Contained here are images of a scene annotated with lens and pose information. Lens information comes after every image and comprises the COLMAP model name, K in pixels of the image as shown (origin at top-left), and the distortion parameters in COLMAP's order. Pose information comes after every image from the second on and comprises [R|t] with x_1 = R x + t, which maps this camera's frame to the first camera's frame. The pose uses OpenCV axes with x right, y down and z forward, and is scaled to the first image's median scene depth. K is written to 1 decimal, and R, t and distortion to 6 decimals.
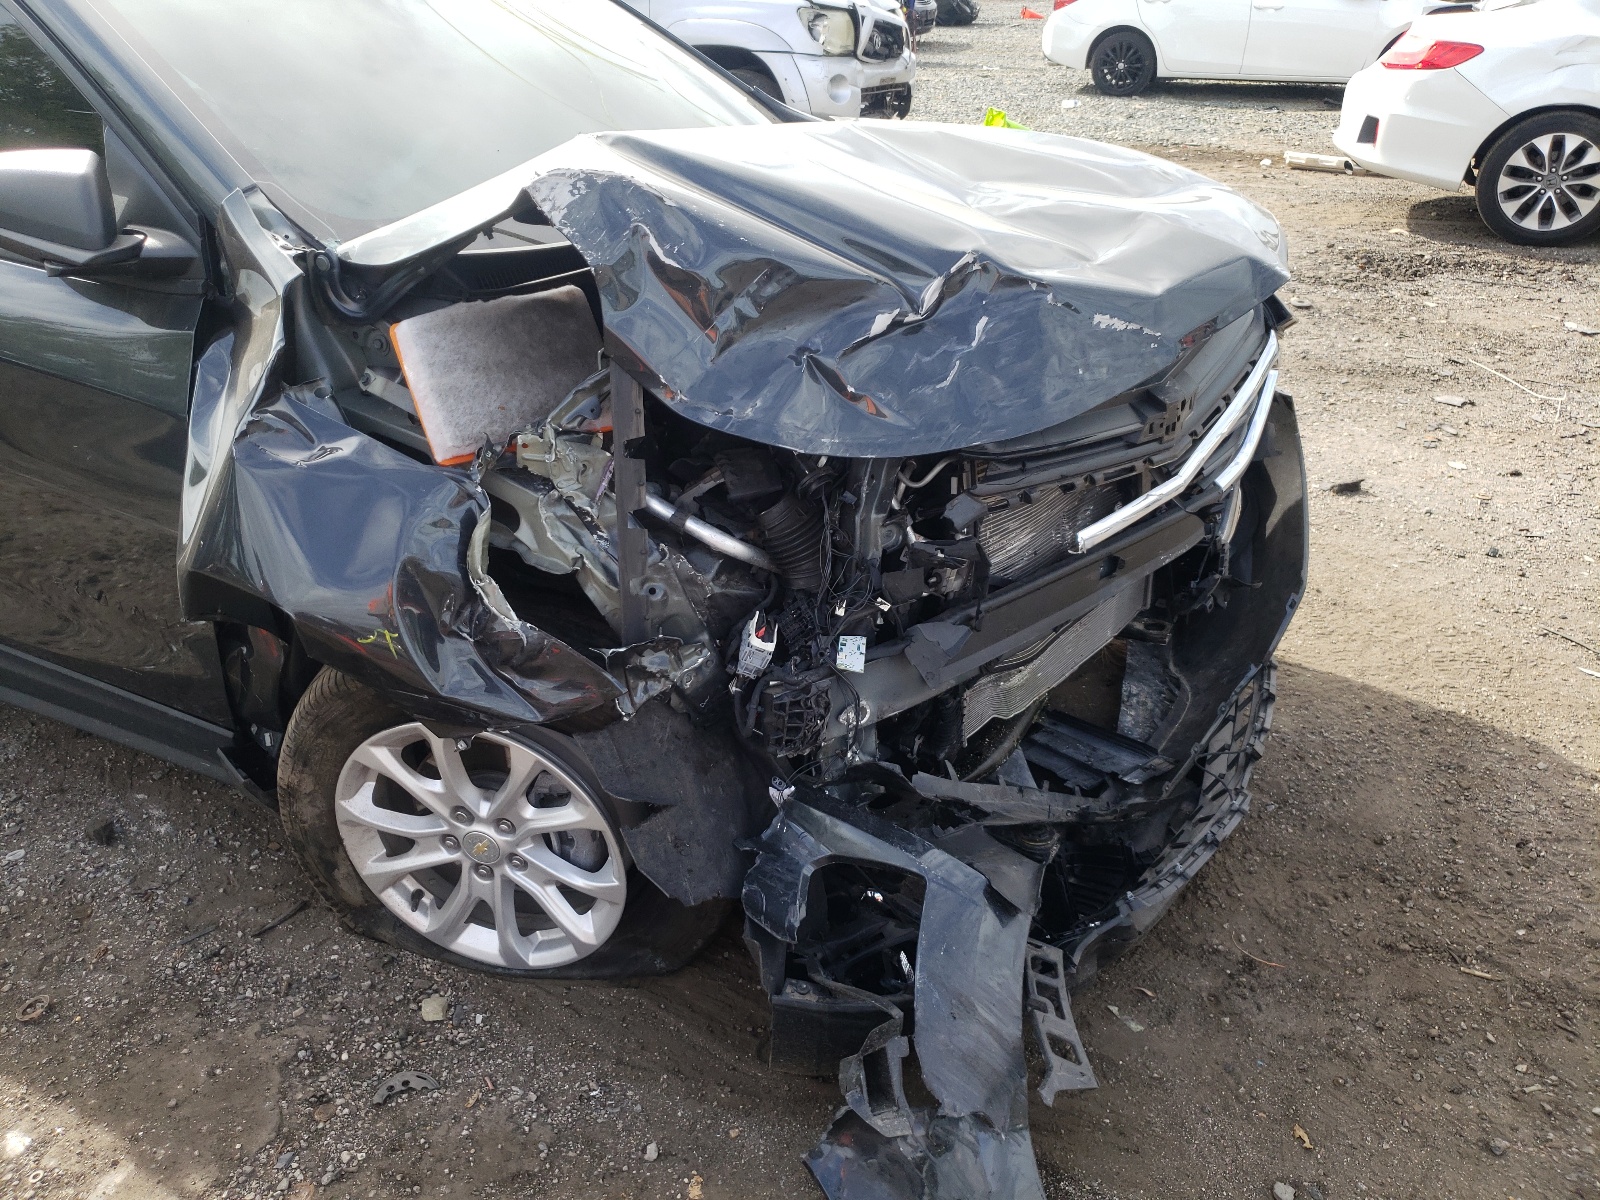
lens RADIAL K [[1301.7, 0, 799.8], [0, 1301.7, 633.9], [0, 0, 1]] dist [-0.036001, 0.001521]
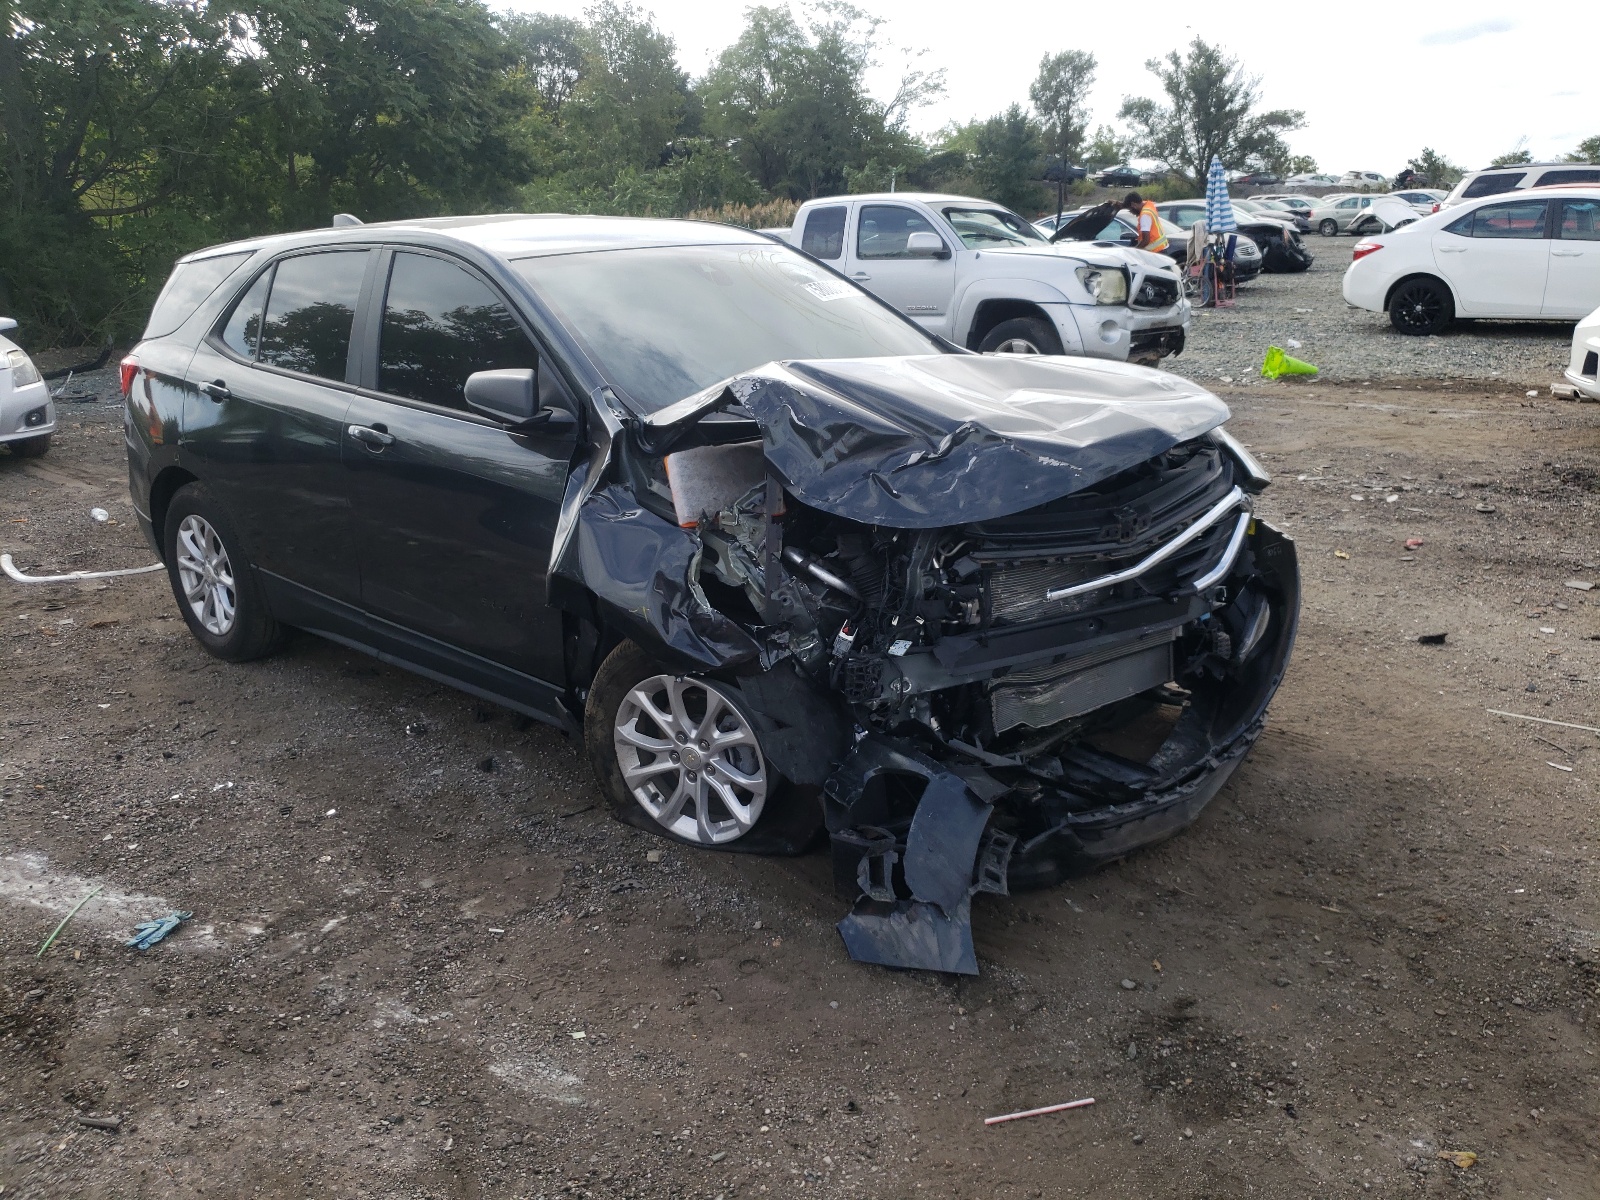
lens RADIAL K [[1301.7, 0, 799.8], [0, 1301.7, 633.9], [0, 0, 1]] dist [-0.036001, 0.001521]
pose [[0.963477, 0.049731, -0.263134, 0.369543], [-0.093470, 0.983259, -0.156412, 0.282502], [0.250950, 0.175295, 0.951996, -0.686875]]
